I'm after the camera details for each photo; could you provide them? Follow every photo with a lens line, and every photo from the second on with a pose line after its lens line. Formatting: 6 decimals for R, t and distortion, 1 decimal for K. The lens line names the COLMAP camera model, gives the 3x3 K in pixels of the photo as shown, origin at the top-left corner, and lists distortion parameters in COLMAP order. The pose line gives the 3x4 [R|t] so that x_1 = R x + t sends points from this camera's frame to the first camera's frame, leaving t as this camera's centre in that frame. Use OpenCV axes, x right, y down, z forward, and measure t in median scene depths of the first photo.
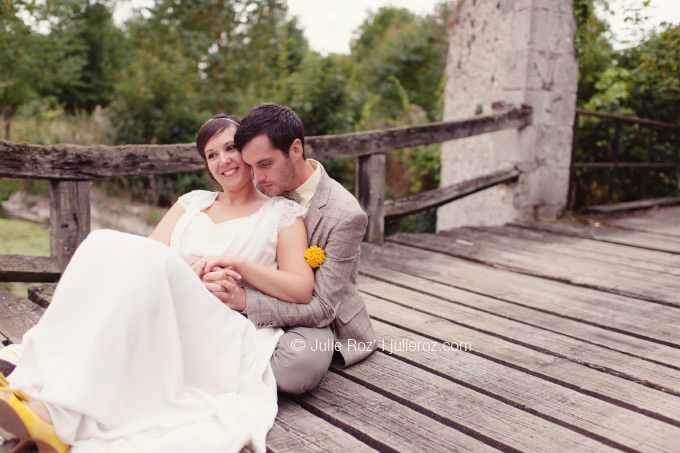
lens RADIAL K [[675.0, 0, 340.4], [0, 675.0, 228.5], [0, 0, 1]] dist [-0.012783, 0.011576]
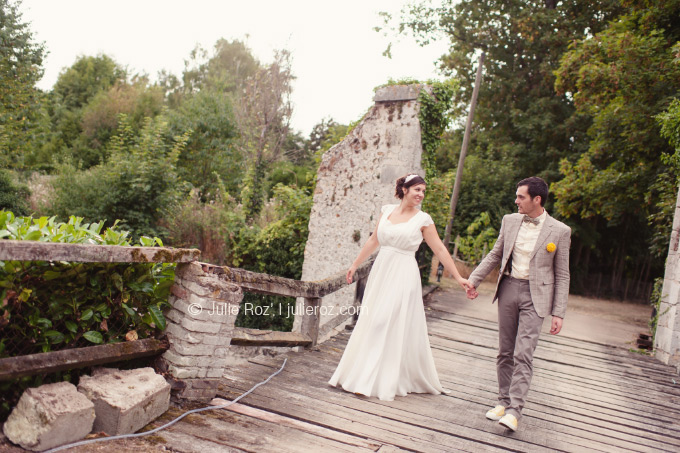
lens RADIAL K [[675.0, 0, 340.4], [0, 675.0, 228.5], [0, 0, 1]] dist [-0.012783, 0.011576]
pose [[0.873006, 0.080570, 0.481008, -0.728674], [-0.046972, 0.995565, -0.081507, -0.062717], [-0.485442, 0.048562, 0.872919, -0.481822]]
